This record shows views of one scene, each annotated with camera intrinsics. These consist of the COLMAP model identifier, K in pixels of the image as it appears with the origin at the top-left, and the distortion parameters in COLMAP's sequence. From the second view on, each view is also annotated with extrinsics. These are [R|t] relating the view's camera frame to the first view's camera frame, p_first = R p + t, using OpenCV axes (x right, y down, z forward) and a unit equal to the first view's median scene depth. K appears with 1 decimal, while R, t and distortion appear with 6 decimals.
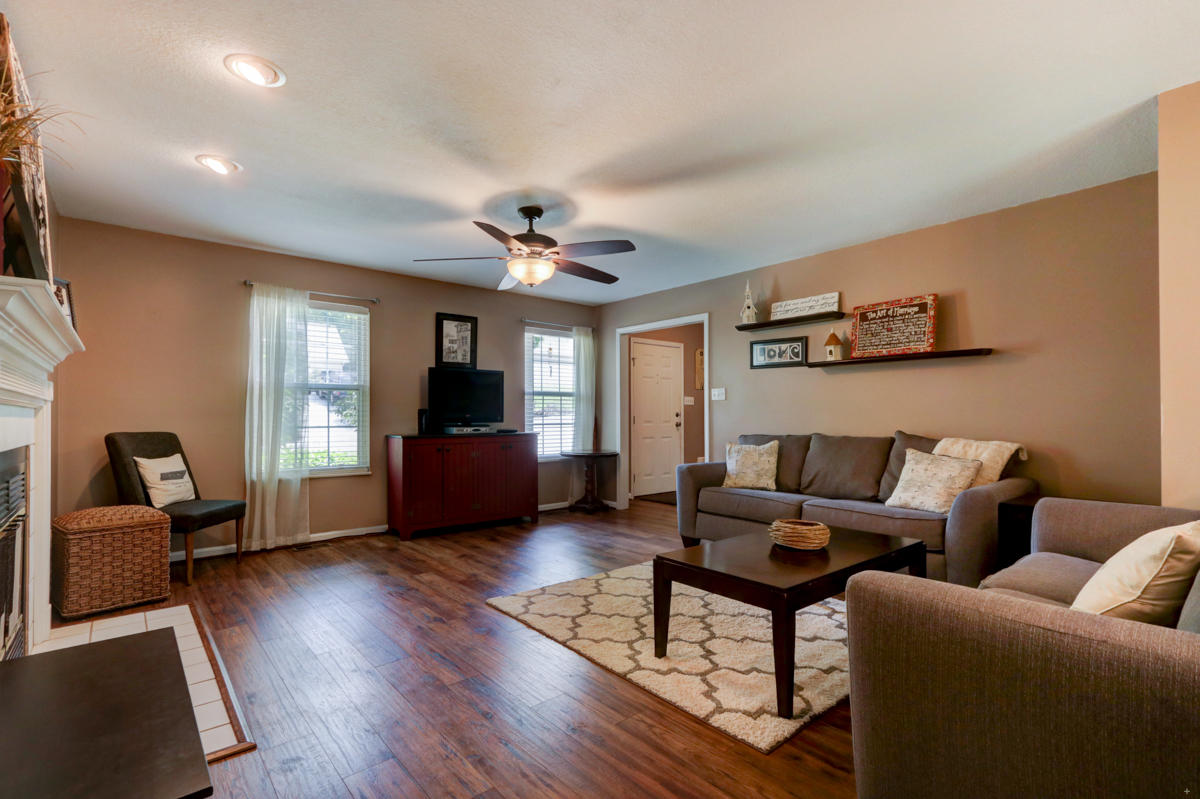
lens RADIAL K [[558.8, 0, 600.7], [0, 558.8, 403.9], [0, 0, 1]] dist [0.001404, 0.001031]
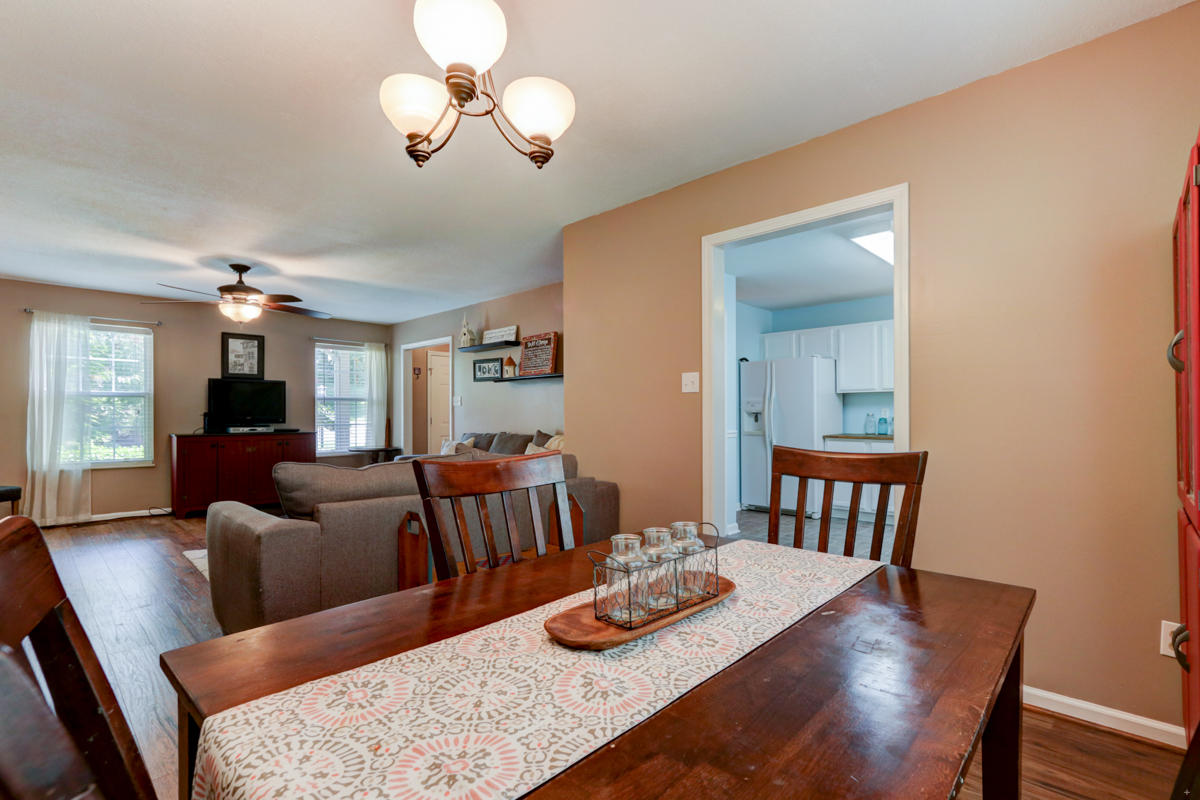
lens RADIAL K [[558.8, 0, 594.9], [0, 558.8, 408.2], [0, 0, 1]] dist [0.001404, 0.001031]
pose [[0.994668, 0.001402, 0.103120, 0.429859], [-0.002160, 0.999971, 0.007245, -0.011802], [-0.103107, -0.007429, 0.994643, -0.317554]]
